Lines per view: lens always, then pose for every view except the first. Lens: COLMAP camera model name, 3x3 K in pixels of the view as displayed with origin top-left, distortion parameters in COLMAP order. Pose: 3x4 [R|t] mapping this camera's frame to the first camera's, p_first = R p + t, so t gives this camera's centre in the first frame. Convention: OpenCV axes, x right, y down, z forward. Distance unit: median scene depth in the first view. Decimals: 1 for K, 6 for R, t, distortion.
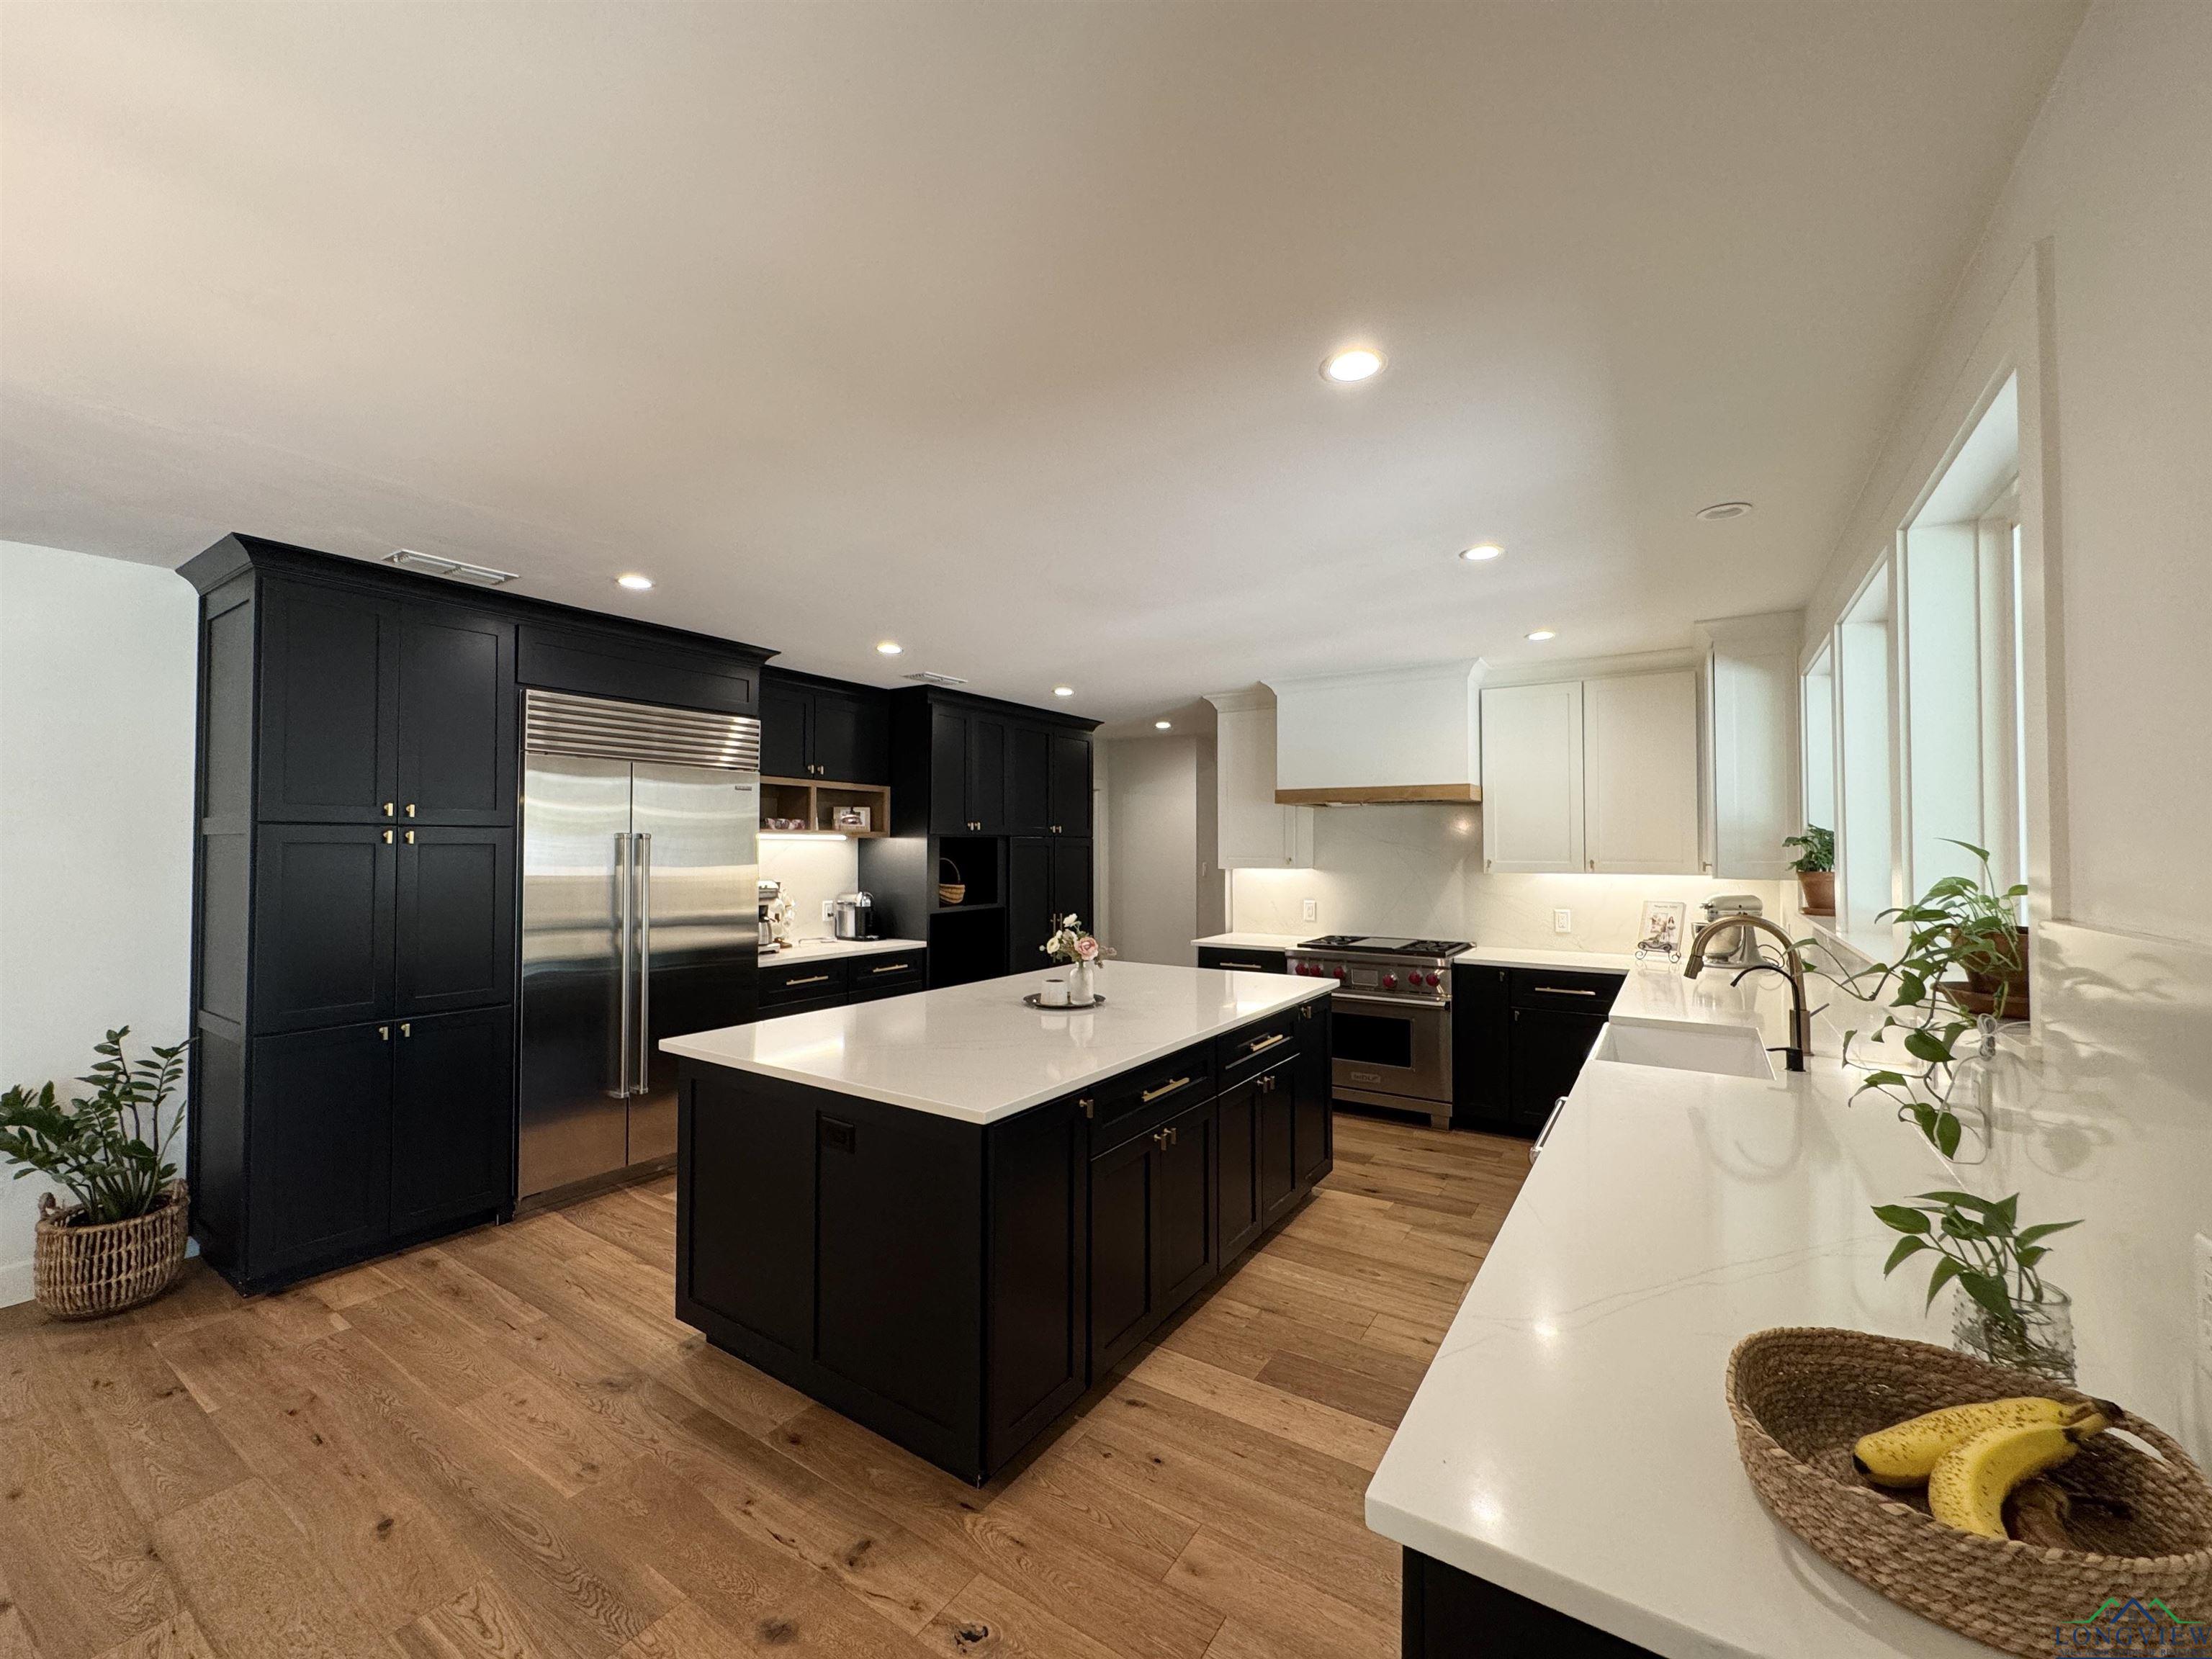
lens RADIAL K [[883.6, 0, 1107.5], [0, 883.6, 826.0], [0, 0, 1]] dist [-0.001451, 0.000376]
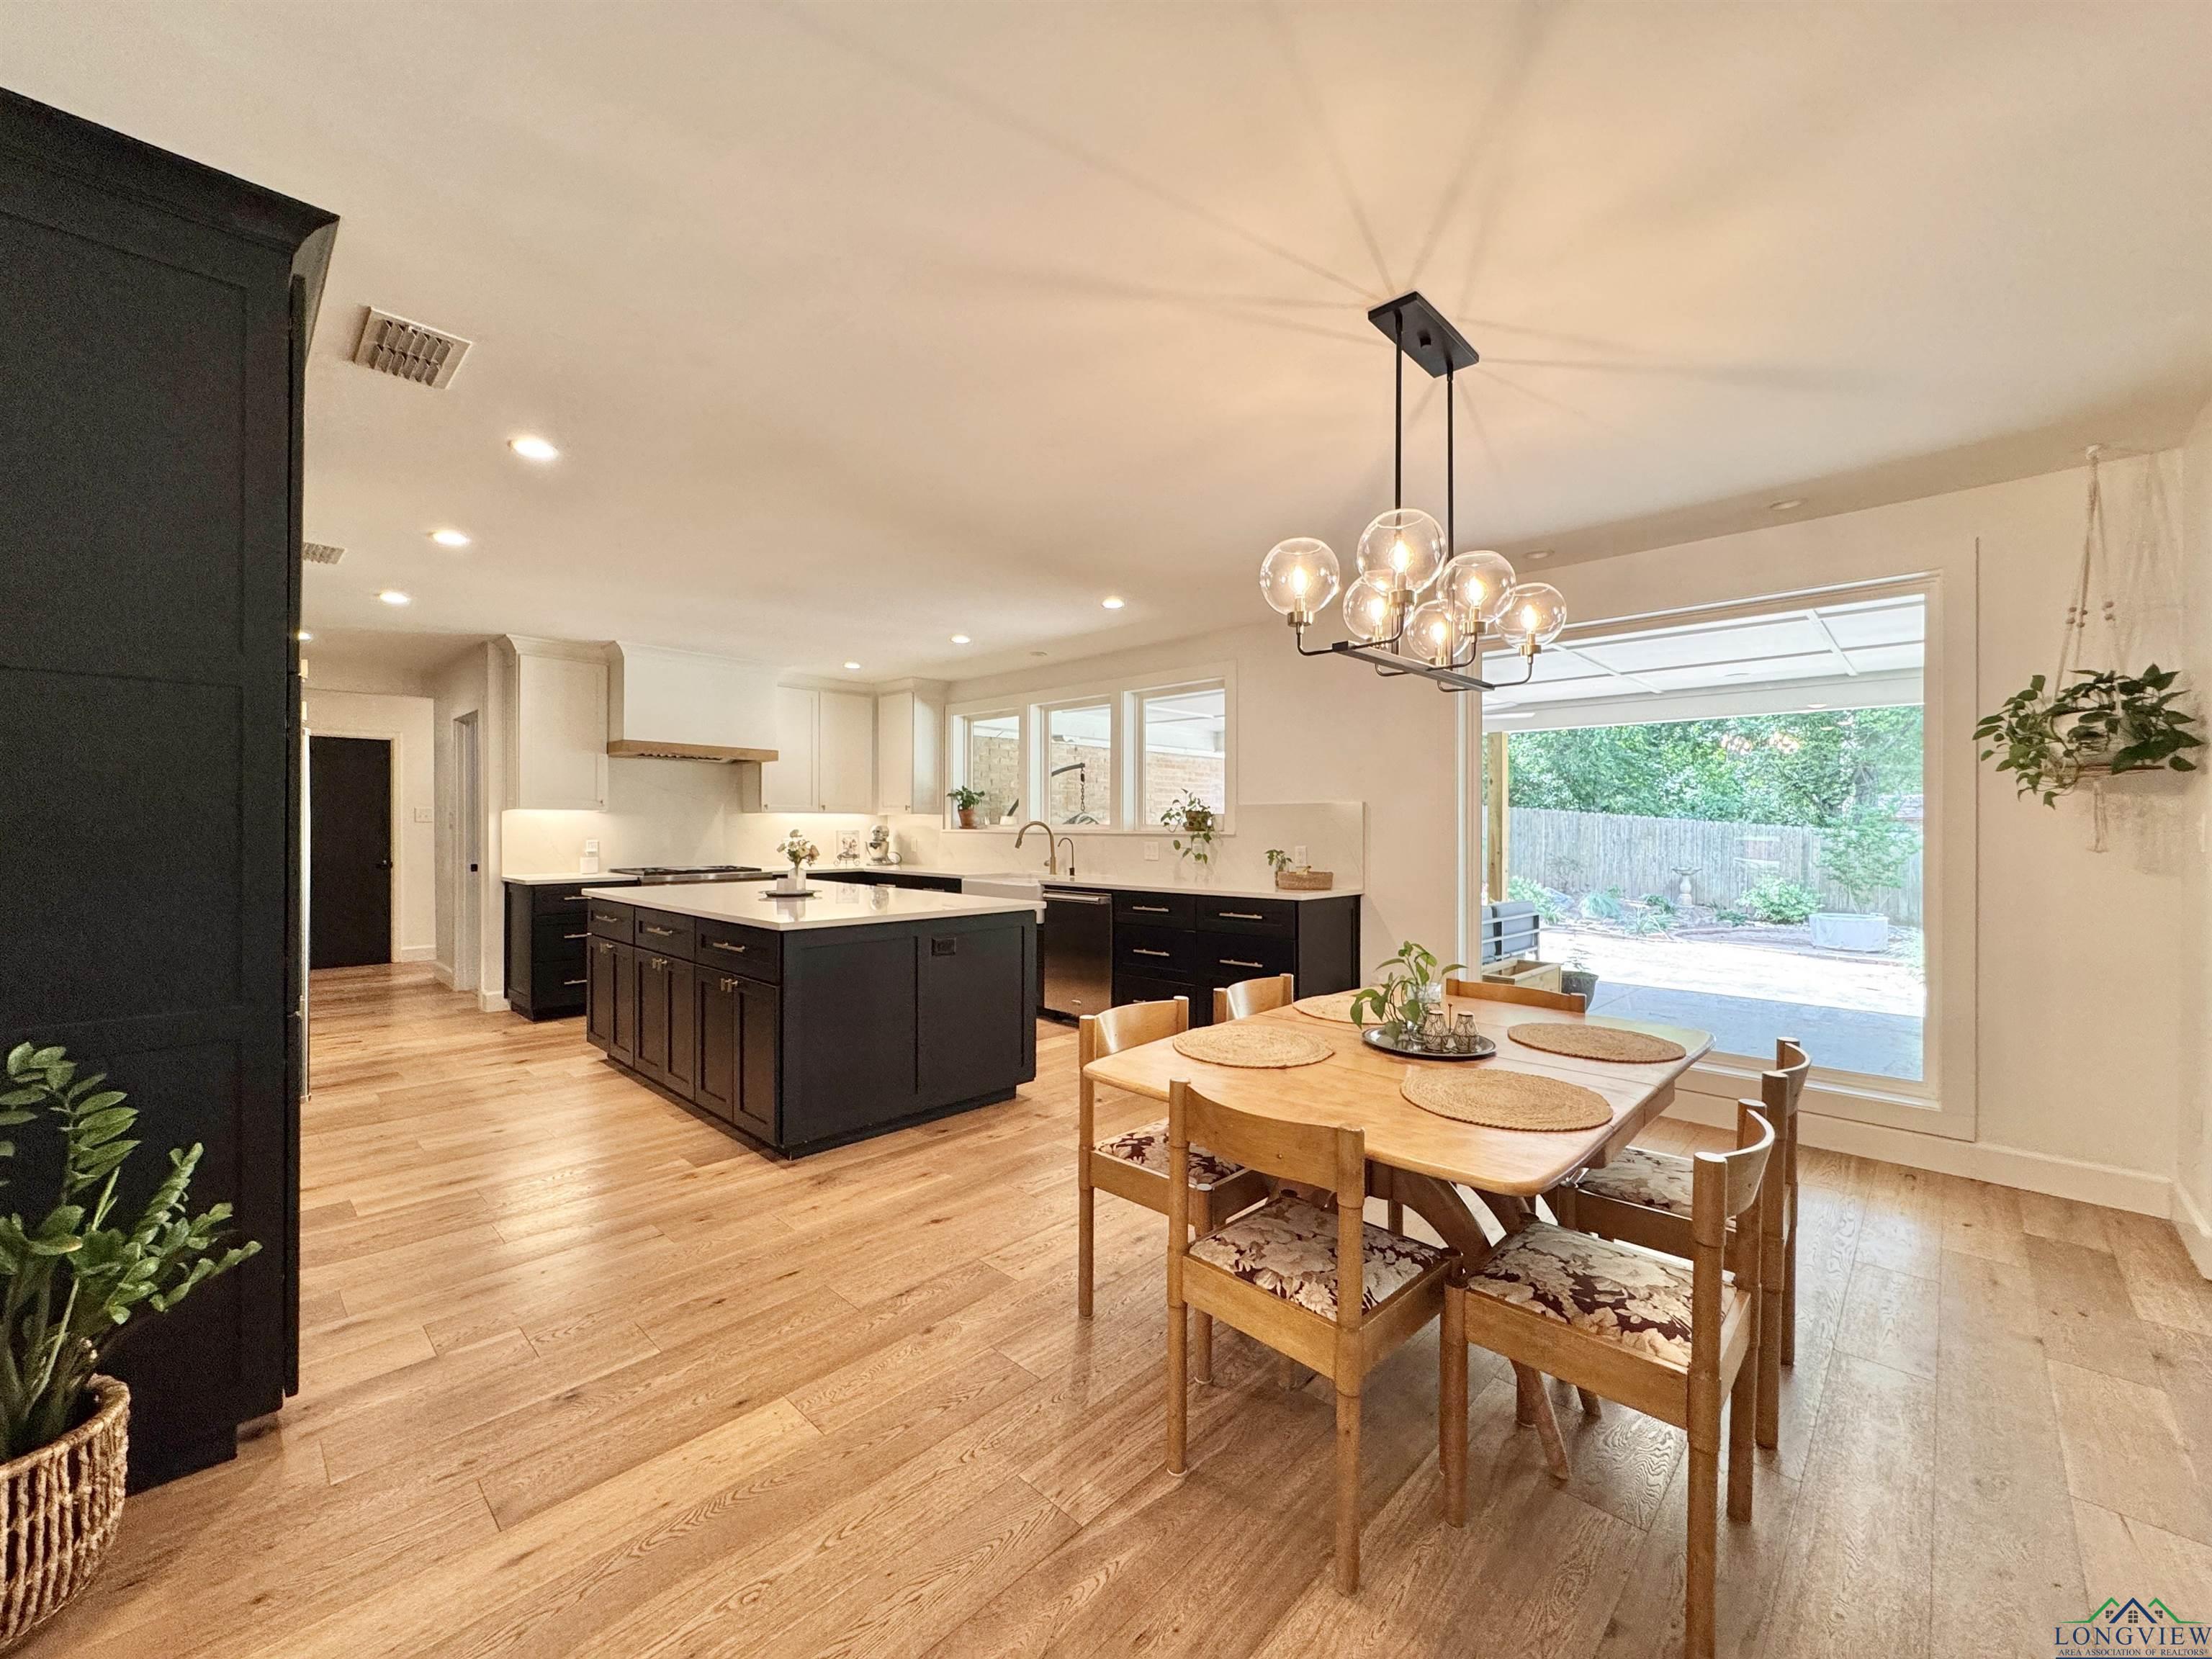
lens RADIAL K [[881.7, 0, 1108.6], [0, 881.7, 828.2], [0, 0, 1]] dist [-0.001840, 0.000423]
pose [[0.182111, -0.003188, 0.983273, -0.990988], [-0.027157, 0.999597, 0.008271, 0.057045], [-0.982903, -0.028208, 0.181951, 0.214841]]
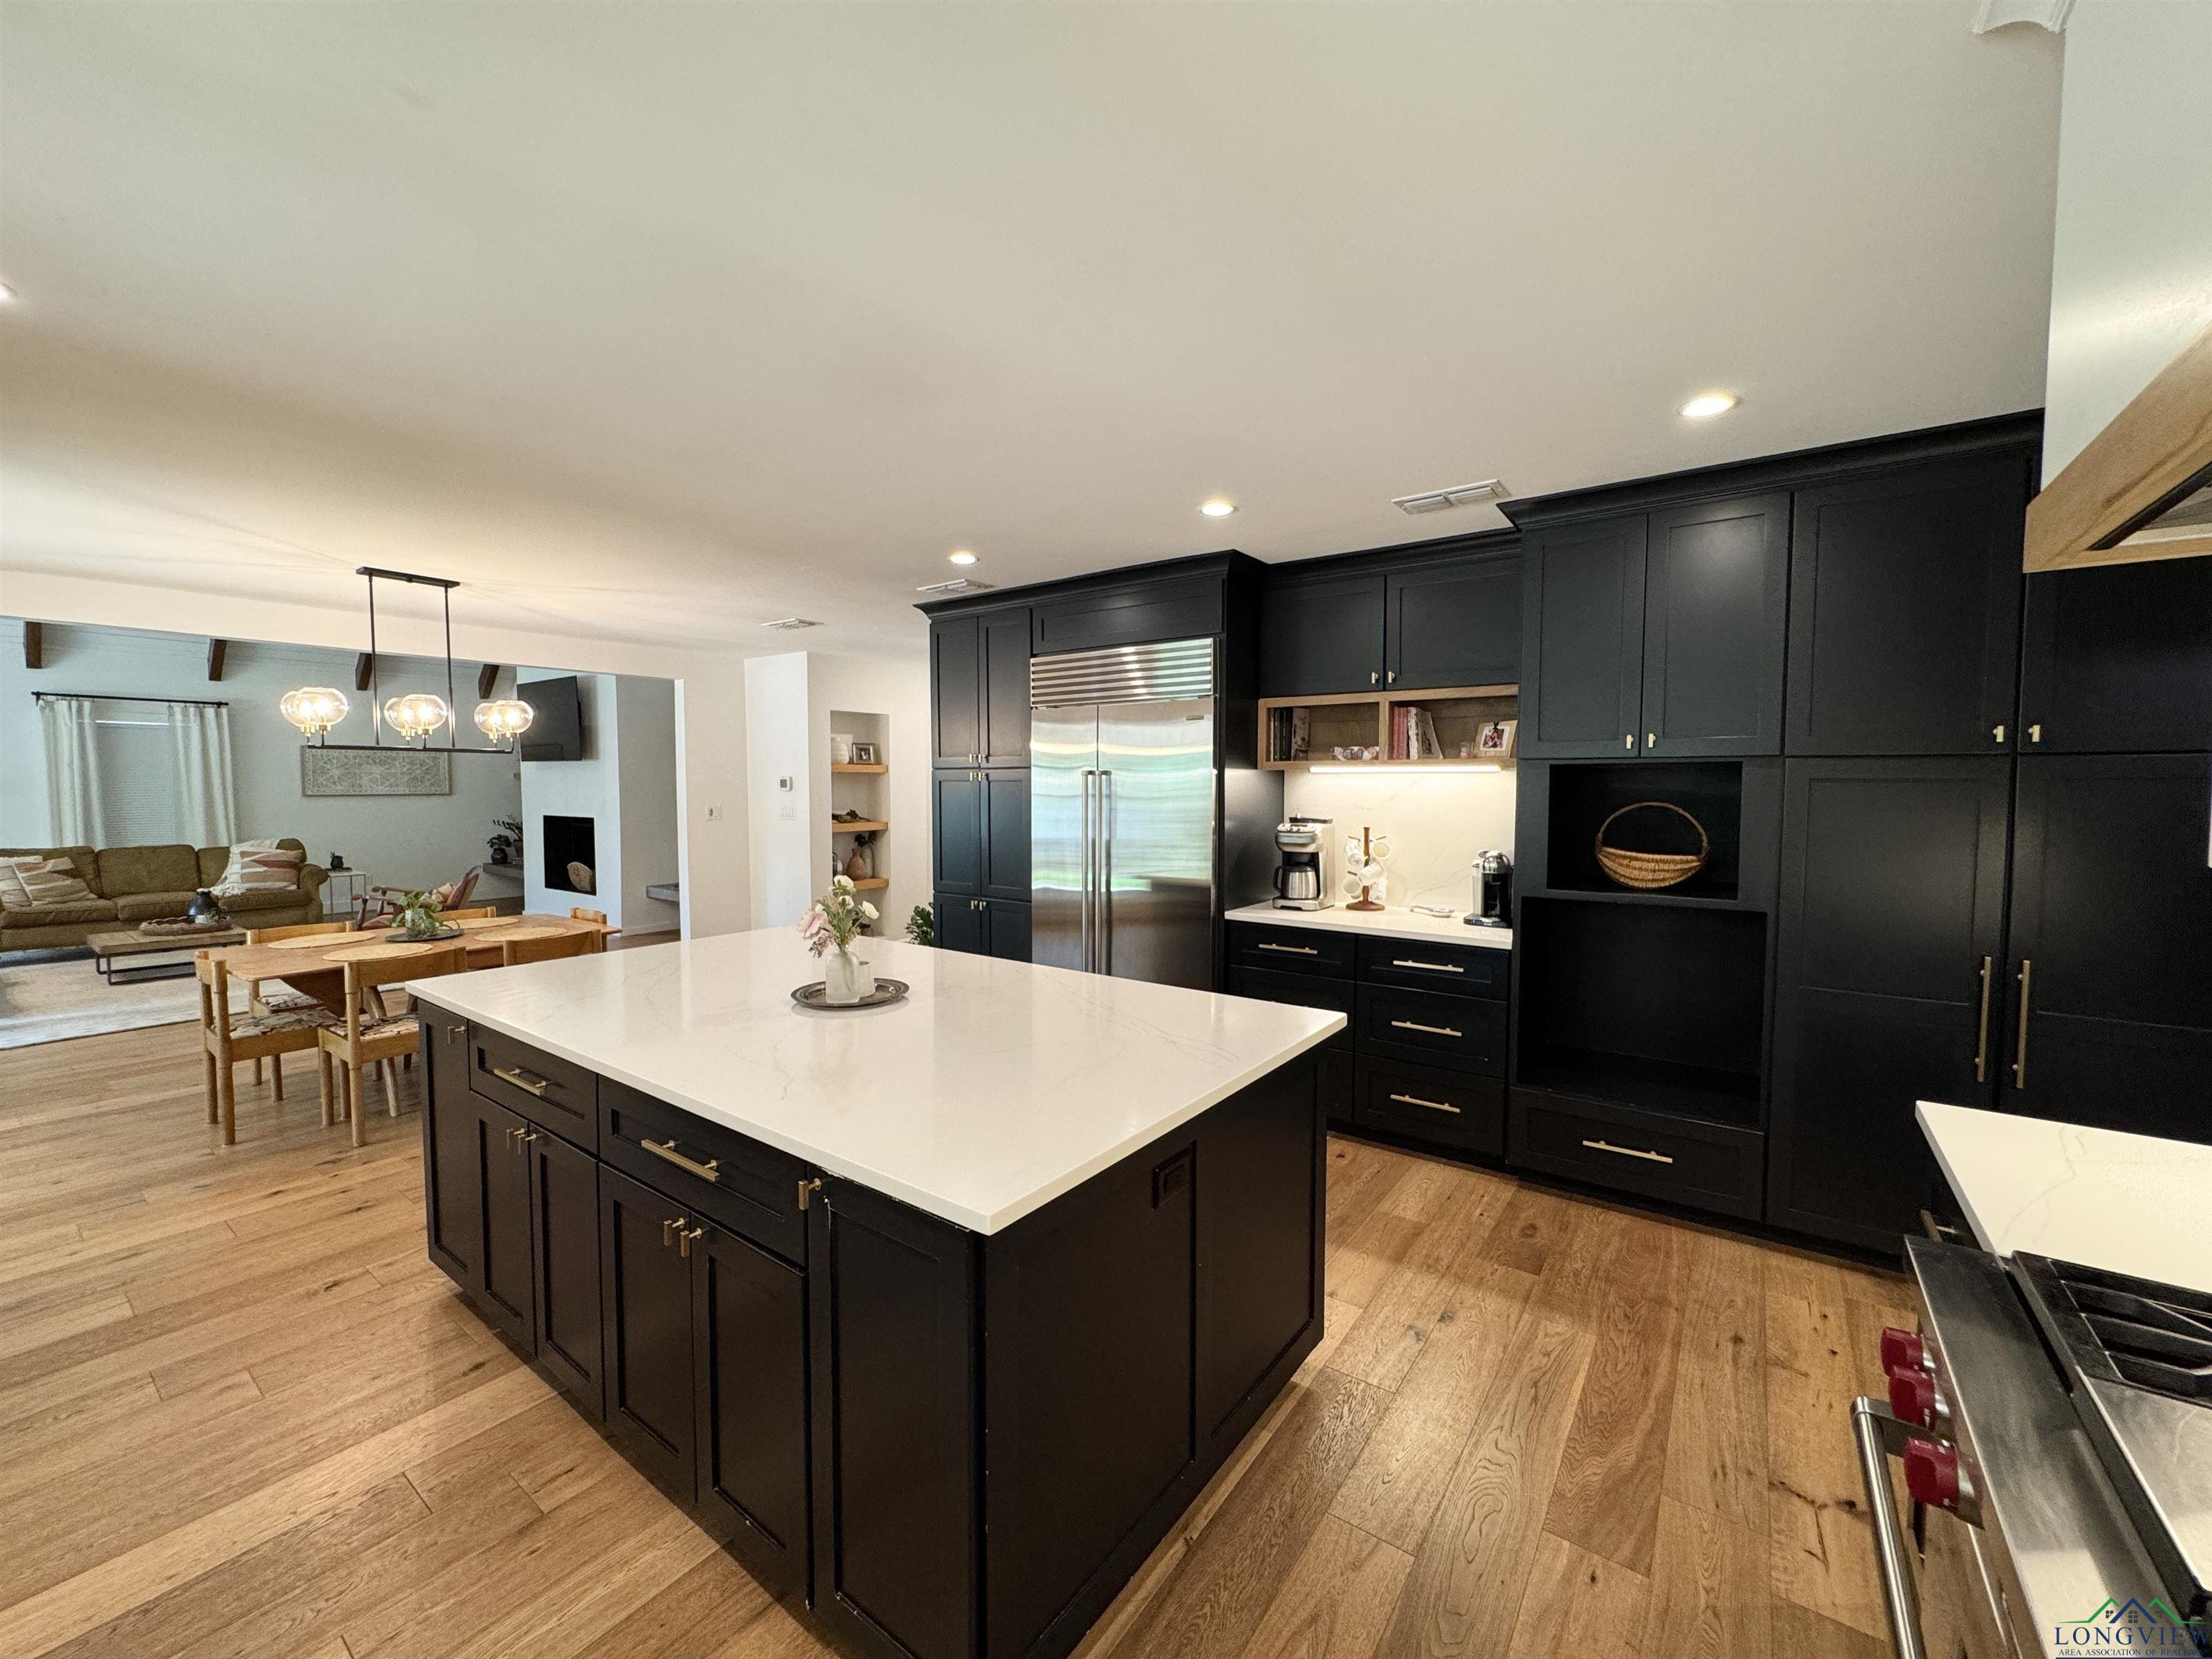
lens RADIAL K [[883.6, 0, 1107.5], [0, 883.6, 826.0], [0, 0, 1]] dist [-0.001451, 0.000376]
pose [[-0.052039, 0.046032, -0.997584, 0.507117], [0.024000, 0.998706, 0.044832, 0.025615], [0.998357, -0.021609, -0.053077, 0.964325]]
